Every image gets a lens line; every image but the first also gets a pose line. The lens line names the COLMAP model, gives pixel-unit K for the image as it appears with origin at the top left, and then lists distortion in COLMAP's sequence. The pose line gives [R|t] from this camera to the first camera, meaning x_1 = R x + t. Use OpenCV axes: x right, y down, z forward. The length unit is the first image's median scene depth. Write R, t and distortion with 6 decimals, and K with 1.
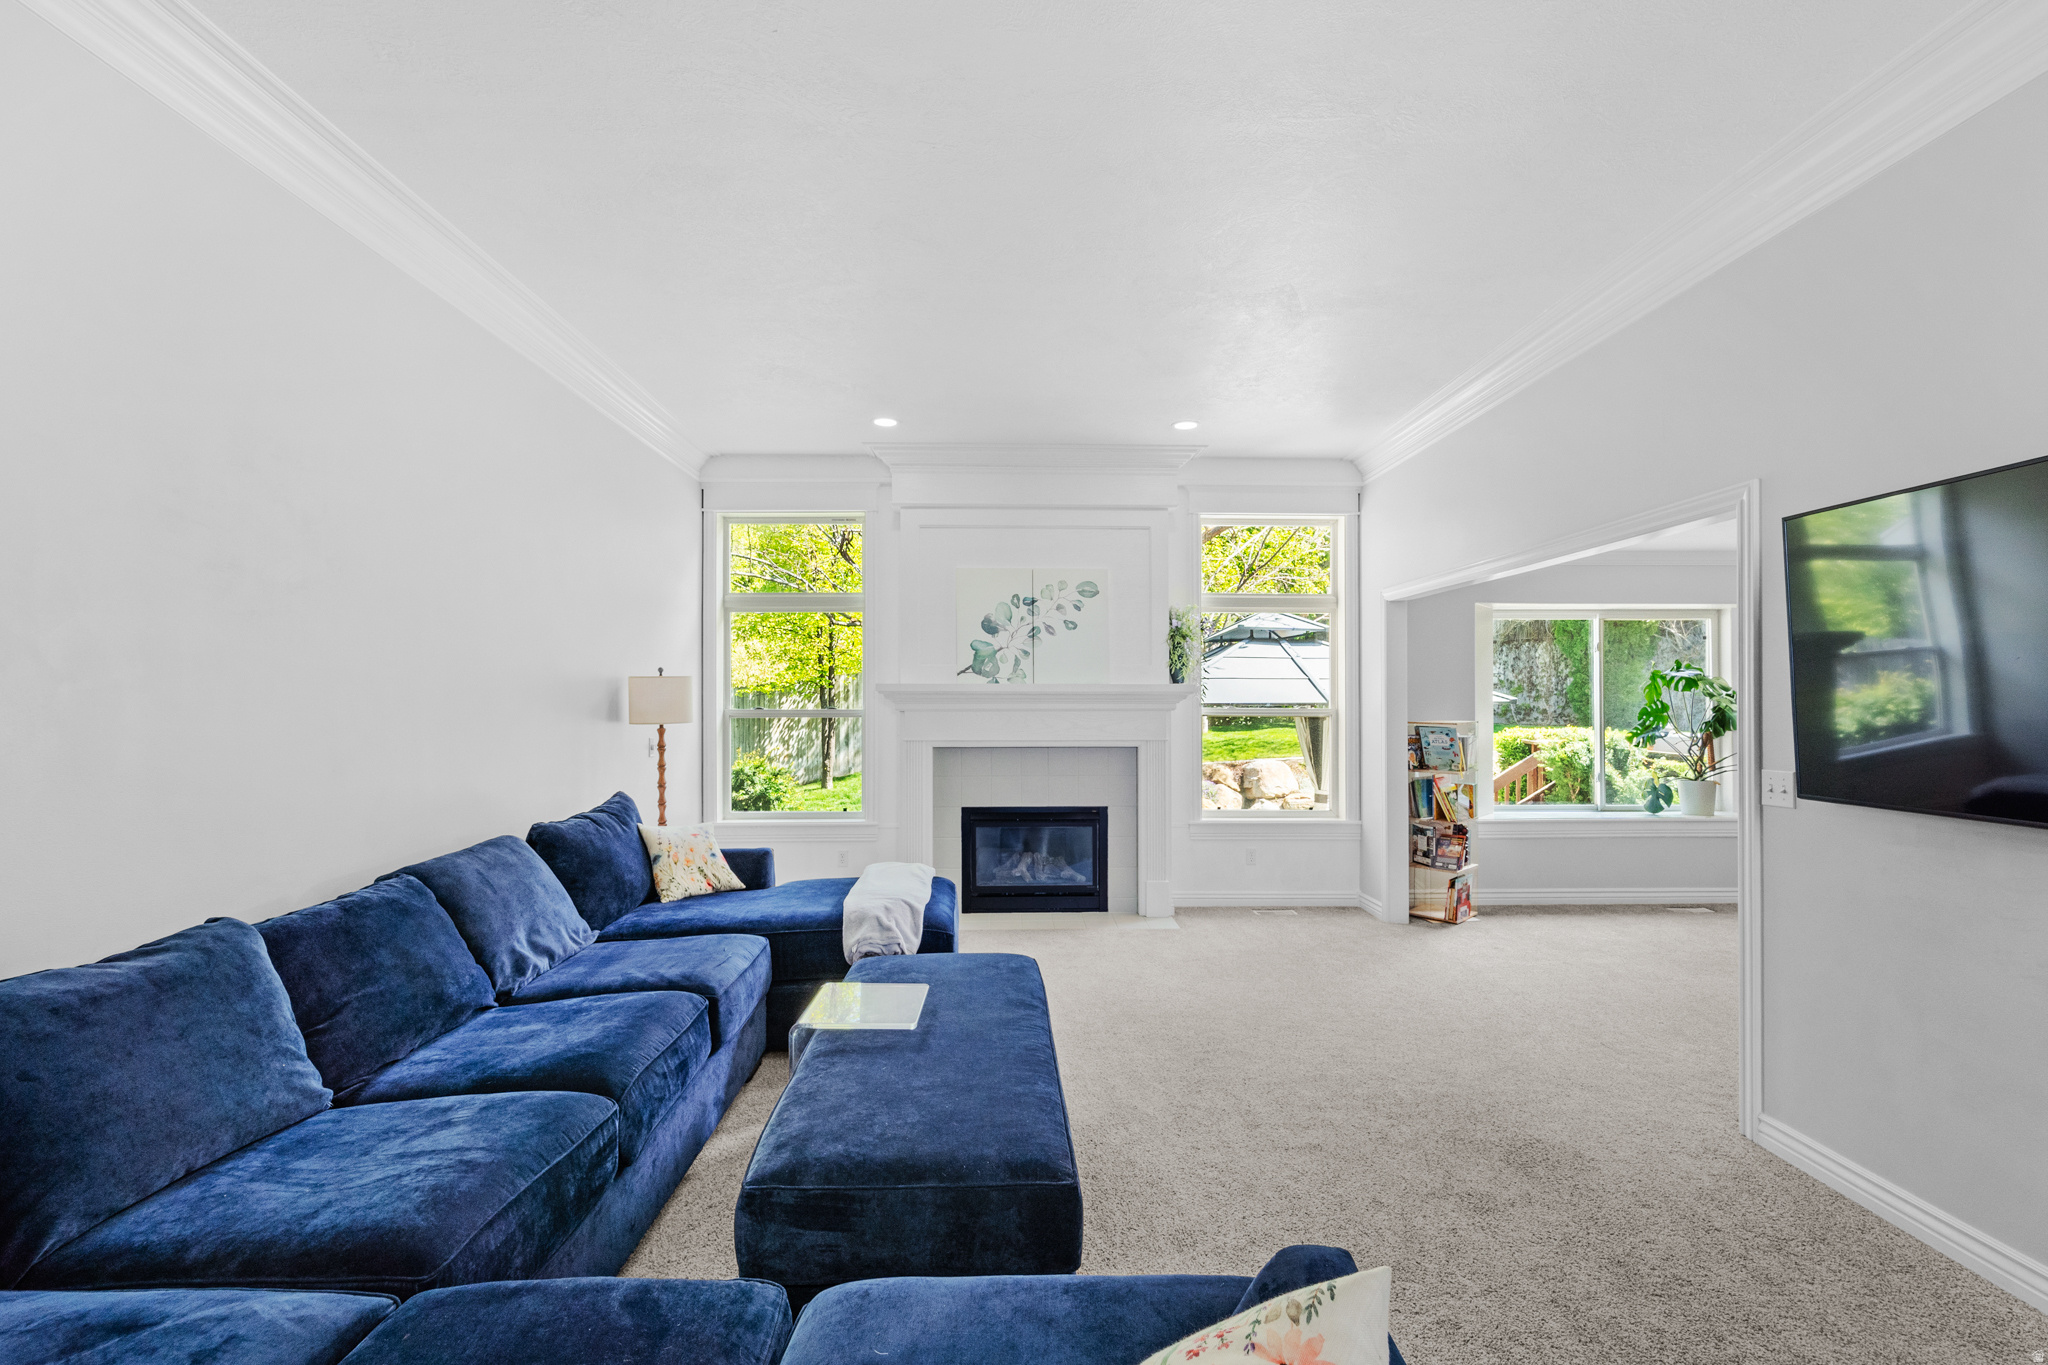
lens RADIAL K [[903.9, 0, 1025.1], [0, 903.9, 696.9], [0, 0, 1]] dist [-0.000074, -0.000363]
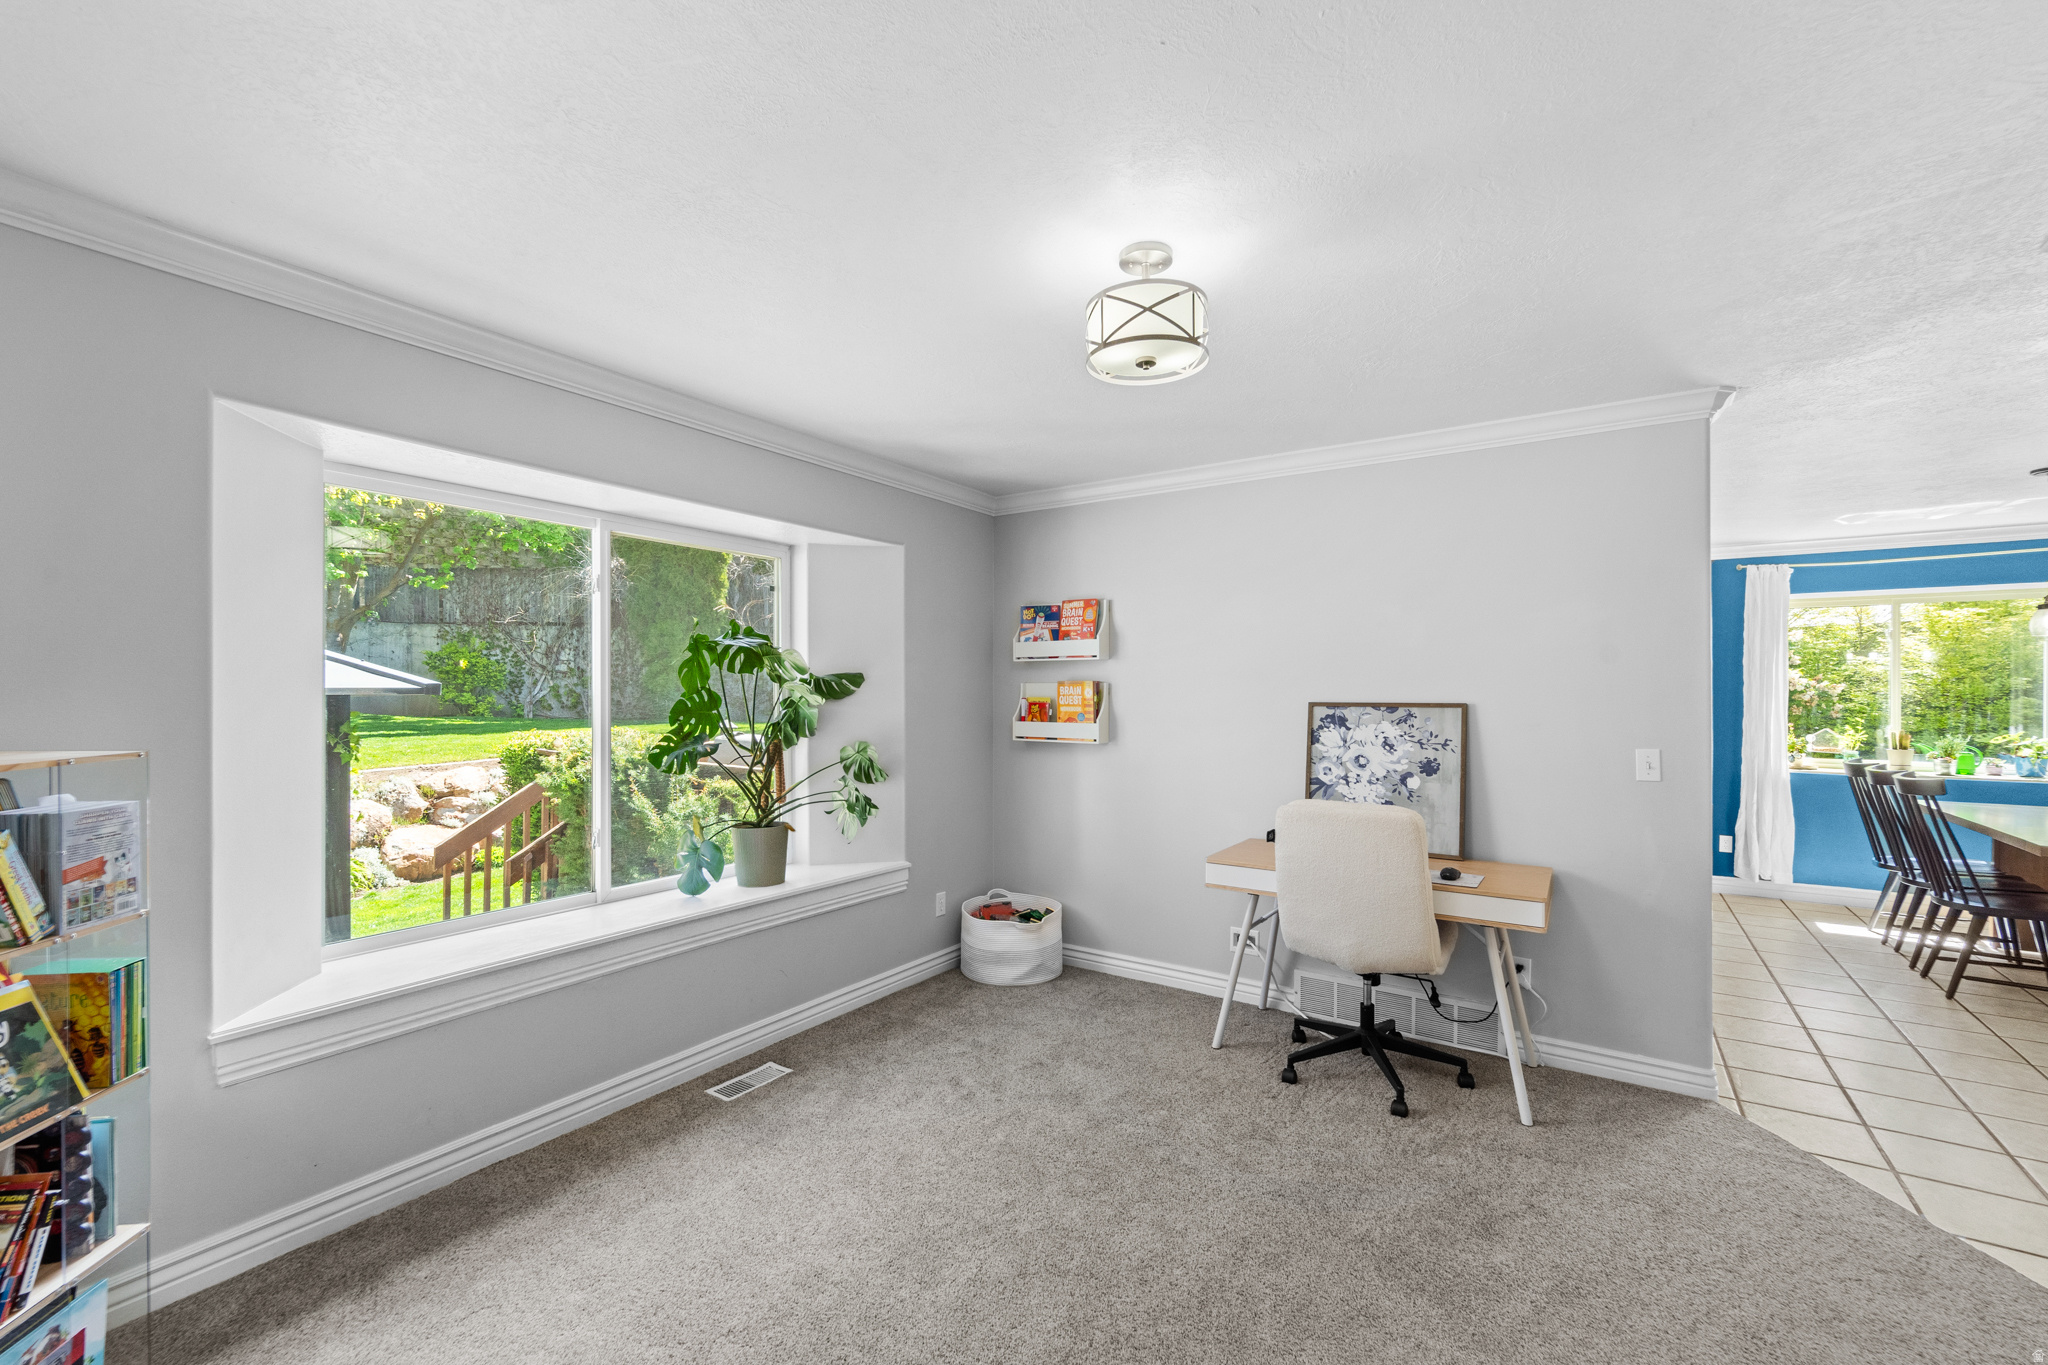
lens RADIAL K [[855.2, 0, 1034.2], [0, 855.2, 697.3], [0, 0, 1]] dist [0.001876, -0.000332]
pose [[0.582616, 0.000142, 0.812748, 0.423170], [-0.007872, 0.999954, 0.005468, 0.005479], [-0.812710, -0.009583, 0.582590, 0.569724]]
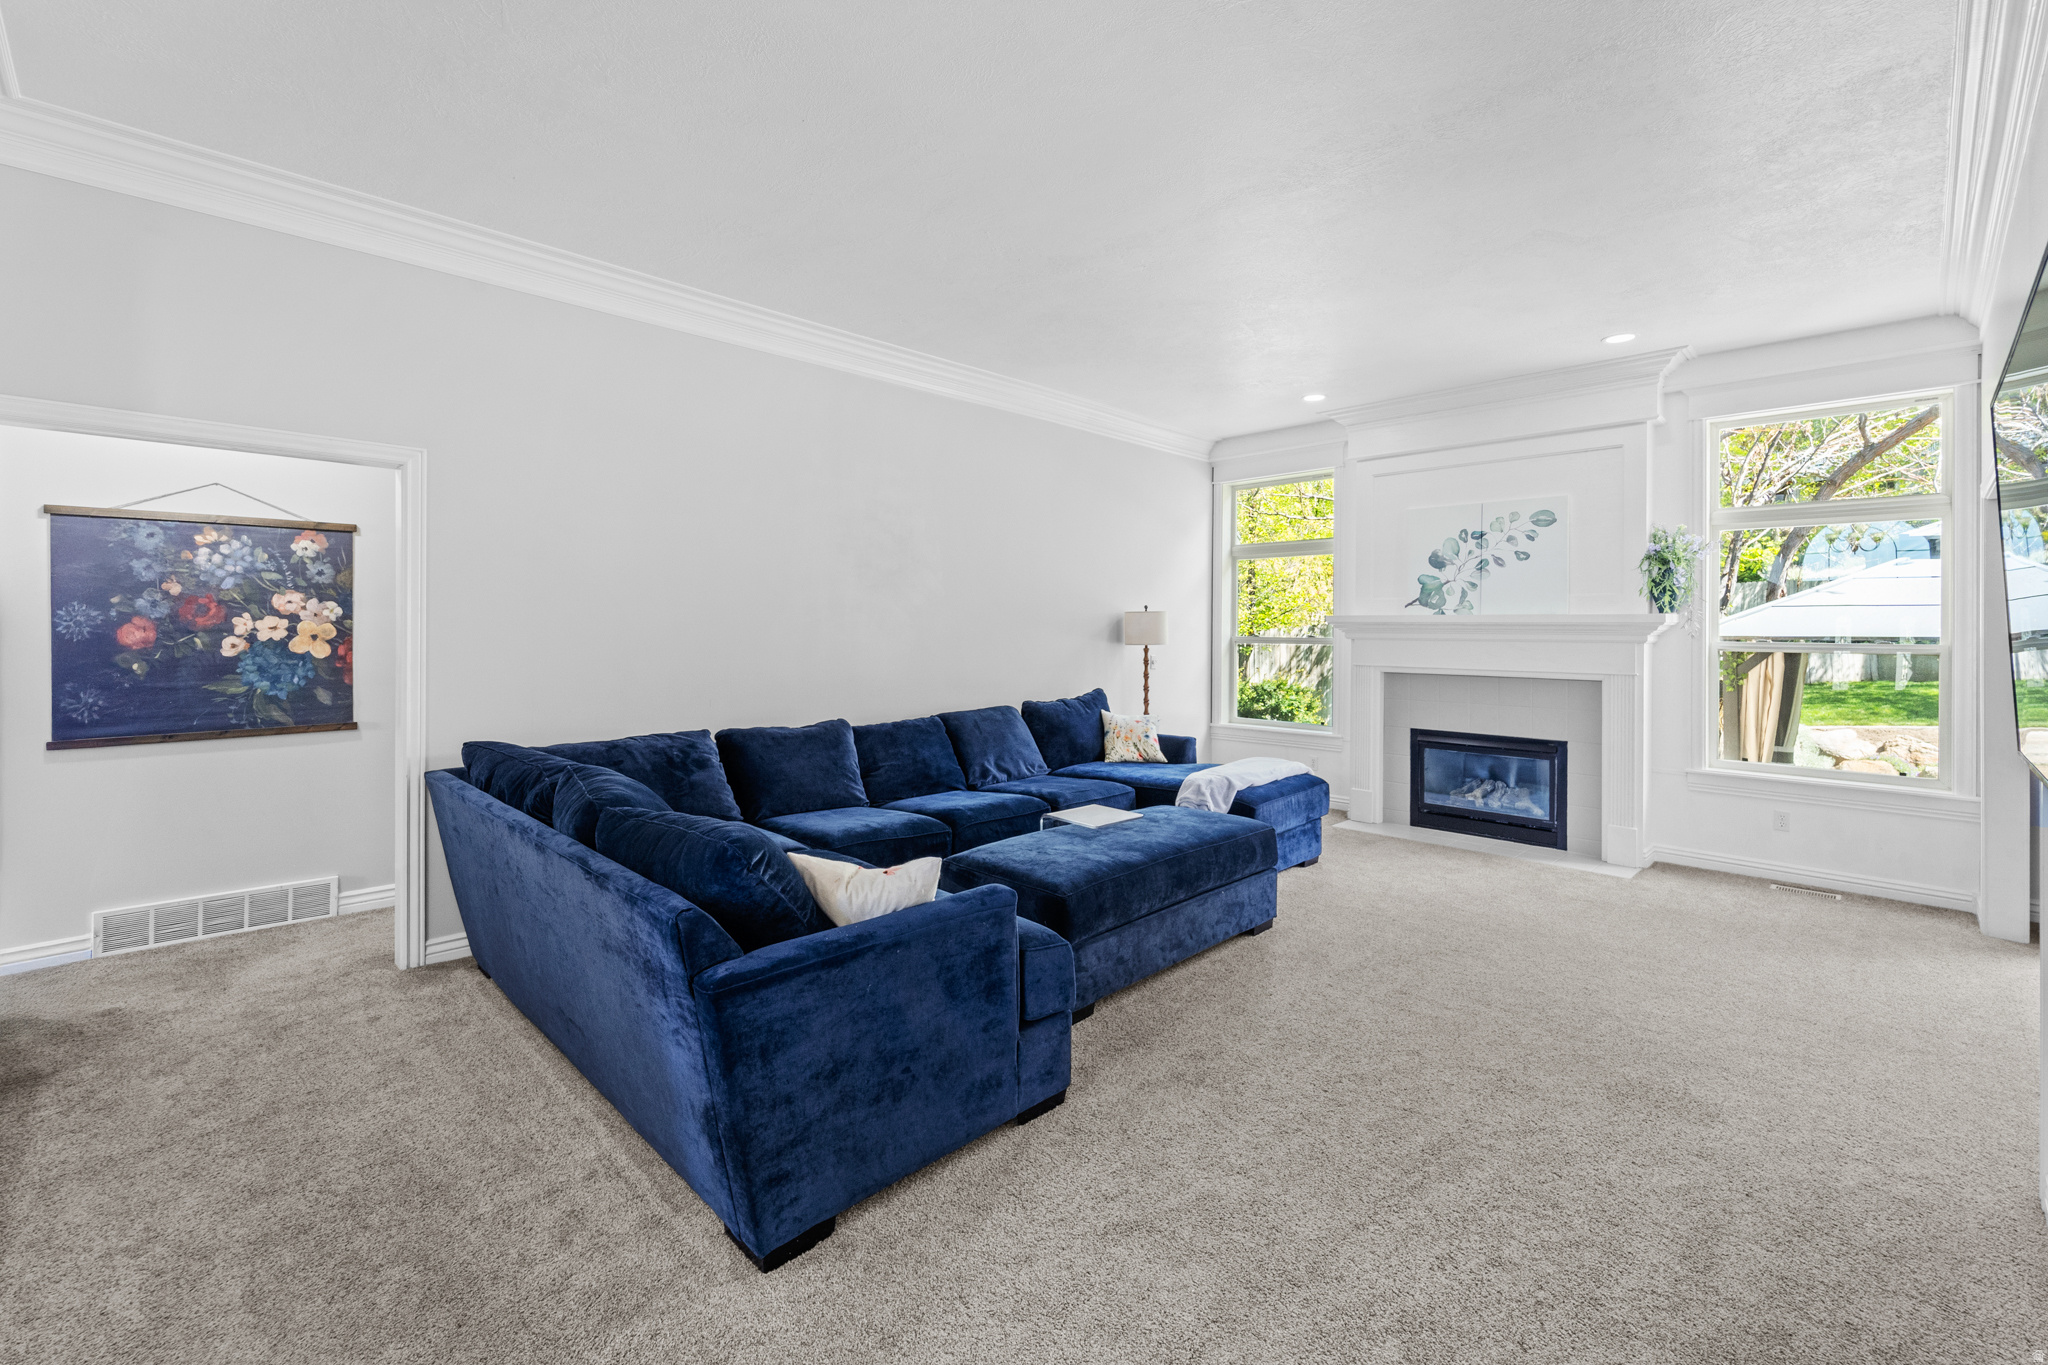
lens RADIAL K [[855.2, 0, 985.2], [0, 855.2, 630.0], [0, 0, 1]] dist [0.001876, -0.000332]
pose [[0.667085, 0.005924, -0.744958, 0.358502], [-0.003121, 0.999982, 0.005157, -0.000429], [0.744975, -0.001115, 0.667092, -0.072904]]
